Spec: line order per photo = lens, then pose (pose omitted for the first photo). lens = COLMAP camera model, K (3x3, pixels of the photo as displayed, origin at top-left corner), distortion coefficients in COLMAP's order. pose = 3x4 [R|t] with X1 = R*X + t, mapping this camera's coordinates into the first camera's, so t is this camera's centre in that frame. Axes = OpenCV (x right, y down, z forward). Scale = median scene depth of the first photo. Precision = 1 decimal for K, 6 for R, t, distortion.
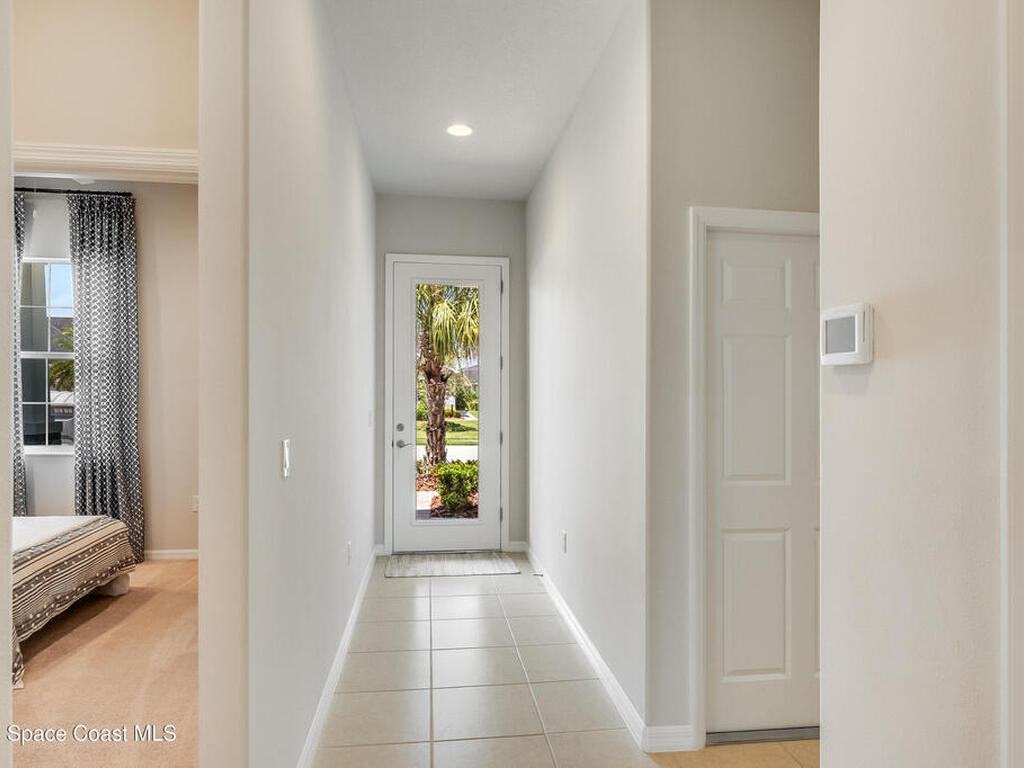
lens RADIAL K [[572.2, 0, 509.0], [0, 572.2, 388.2], [0, 0, 1]] dist [0.001750, 0.000086]
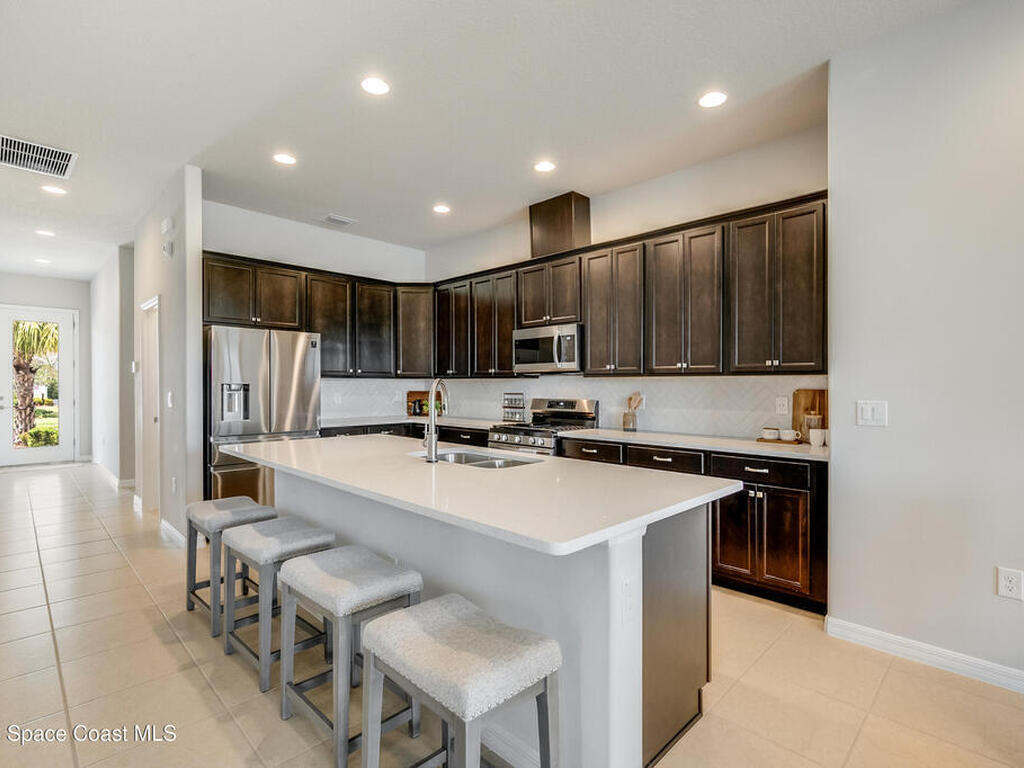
lens RADIAL K [[502.3, 0, 512.1], [0, 502.3, 385.9], [0, 0, 1]] dist [-0.003685, -0.000312]
pose [[0.795280, -0.006912, 0.606202, 0.071563], [-0.000682, 0.999924, 0.012296, 0.004326], [-0.606241, -0.010193, 0.795215, -0.639560]]
